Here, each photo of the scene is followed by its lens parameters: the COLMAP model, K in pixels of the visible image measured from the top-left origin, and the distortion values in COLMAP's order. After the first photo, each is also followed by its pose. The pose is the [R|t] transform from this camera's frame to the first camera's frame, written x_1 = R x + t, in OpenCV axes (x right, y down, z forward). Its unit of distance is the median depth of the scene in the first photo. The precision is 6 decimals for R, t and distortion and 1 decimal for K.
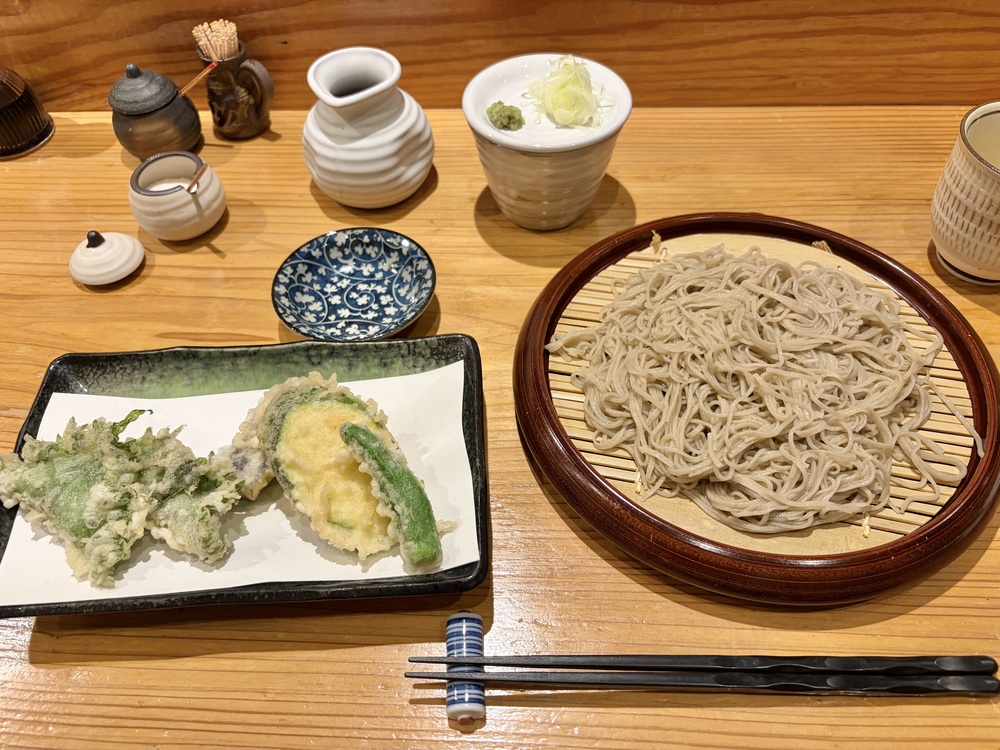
lens RADIAL K [[754.2, 0, 500.0], [0, 754.2, 375.0], [0, 0, 1]] dist [-0.000619, -0.002400]
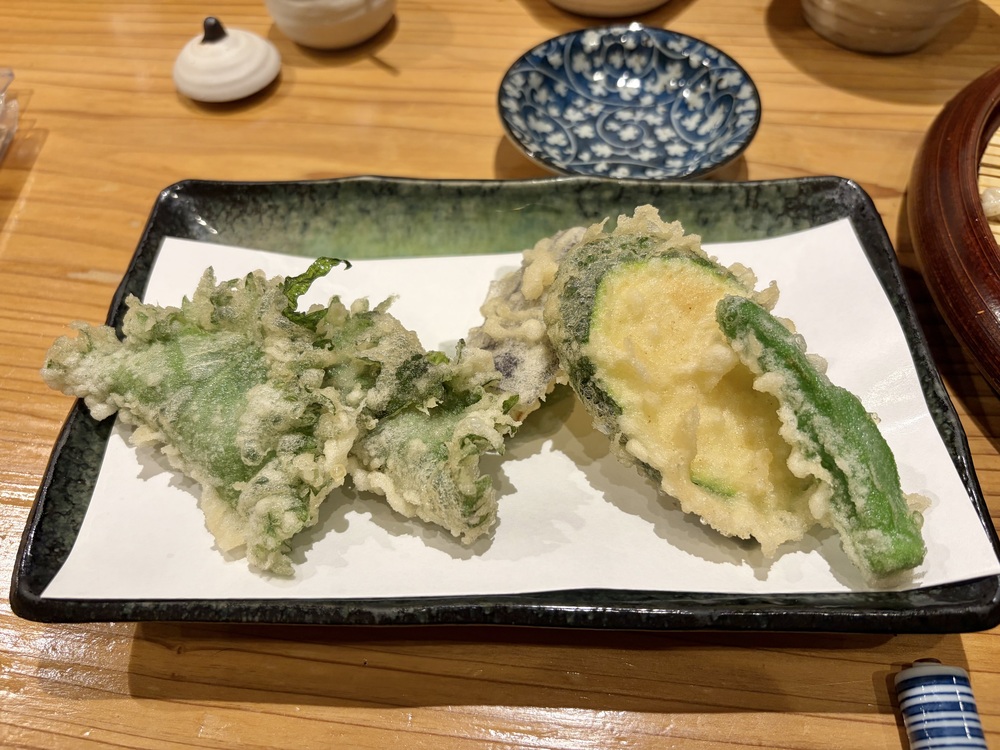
lens RADIAL K [[767.2, 0, 500.0], [0, 767.2, 375.0], [0, 0, 1]] dist [-0.005235, -0.004469]
pose [[0.997373, 0.057112, -0.044553, -0.308248], [-0.054281, 0.996578, 0.062343, 0.085498], [0.047961, -0.059761, 0.997060, 0.416999]]
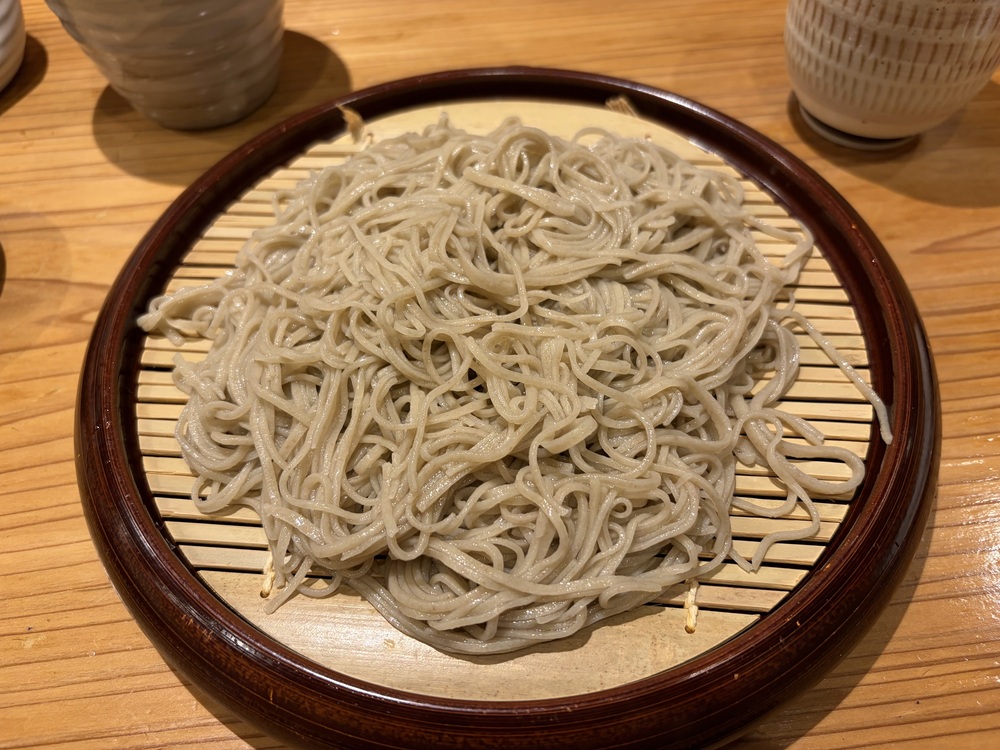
lens RADIAL K [[767.2, 0, 500.0], [0, 767.2, 375.0], [0, 0, 1]] dist [-0.005235, -0.004469]
pose [[0.988443, -0.117765, 0.095457, 0.297682], [0.111210, 0.991235, 0.071318, -0.011218], [-0.103019, -0.059878, 0.992875, 0.456545]]
